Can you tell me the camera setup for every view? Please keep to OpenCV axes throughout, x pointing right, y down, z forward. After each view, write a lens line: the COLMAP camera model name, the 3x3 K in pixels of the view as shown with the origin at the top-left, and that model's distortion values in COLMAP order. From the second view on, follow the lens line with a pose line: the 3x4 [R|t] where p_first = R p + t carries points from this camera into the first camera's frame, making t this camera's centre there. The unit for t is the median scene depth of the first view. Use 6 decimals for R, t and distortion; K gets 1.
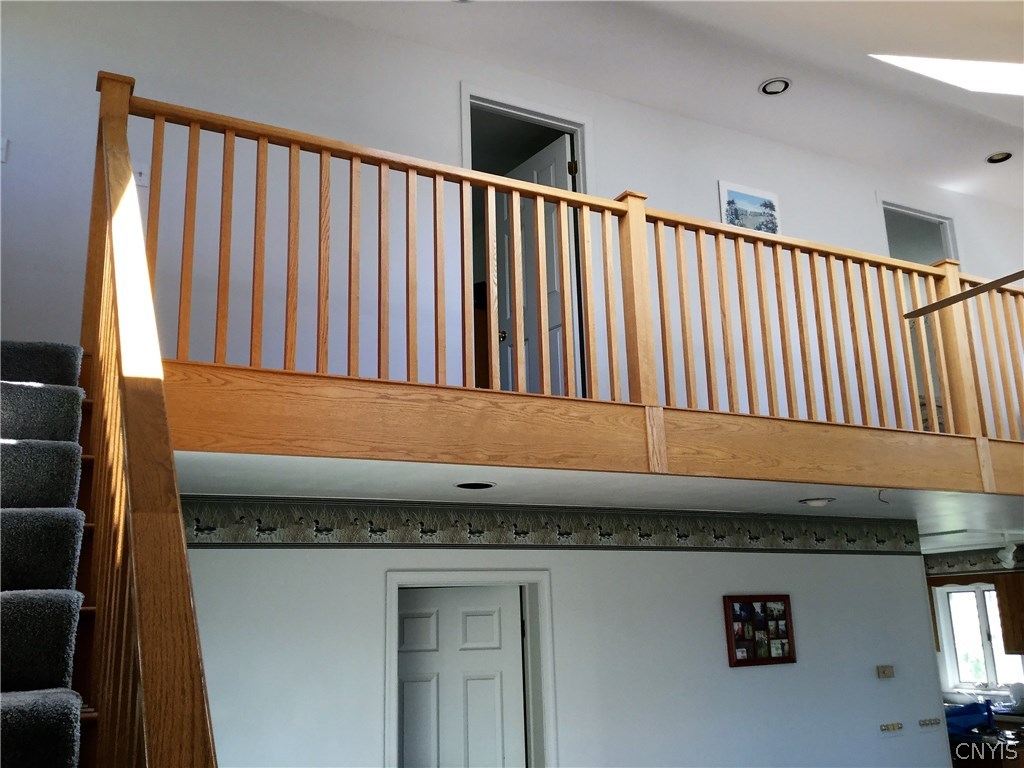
lens RADIAL K [[927.8, 0, 512.0], [0, 927.8, 384.0], [0, 0, 1]] dist [0.130250, -0.207986]
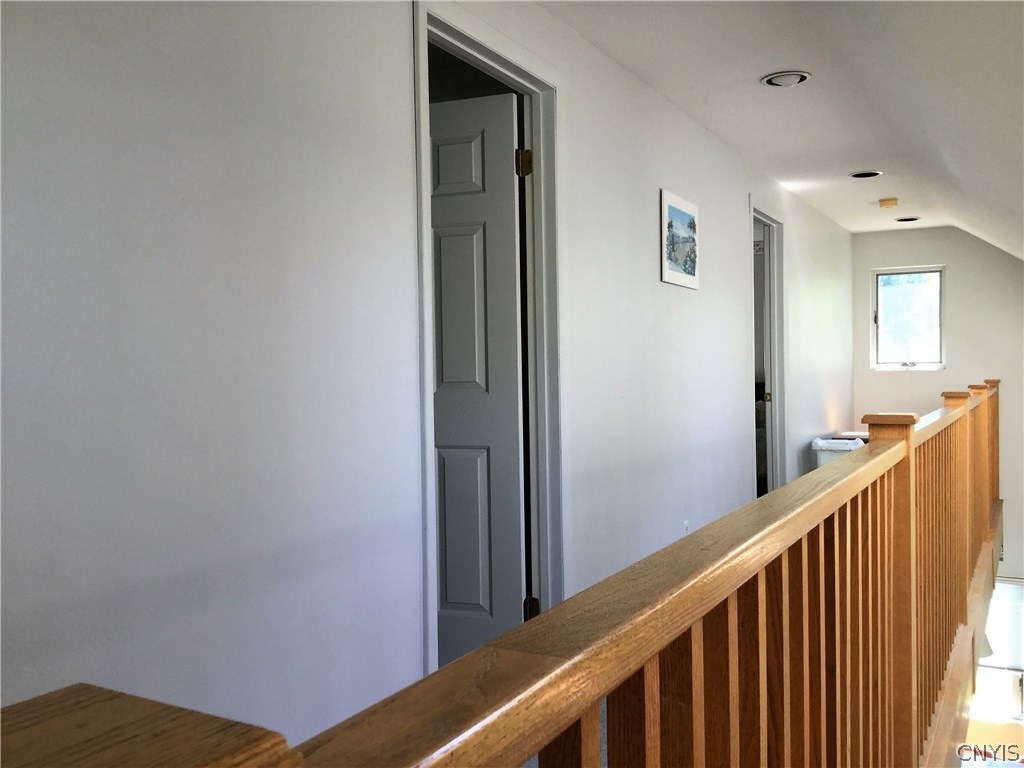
lens RADIAL K [[927.8, 0, 512.0], [0, 927.8, 384.0], [0, 0, 1]] dist [0.130250, -0.207986]
pose [[0.832392, 0.006488, 0.554150, -0.233636], [-0.143591, 0.968309, 0.204351, -0.204999], [-0.535262, -0.249671, 0.806944, 0.493067]]
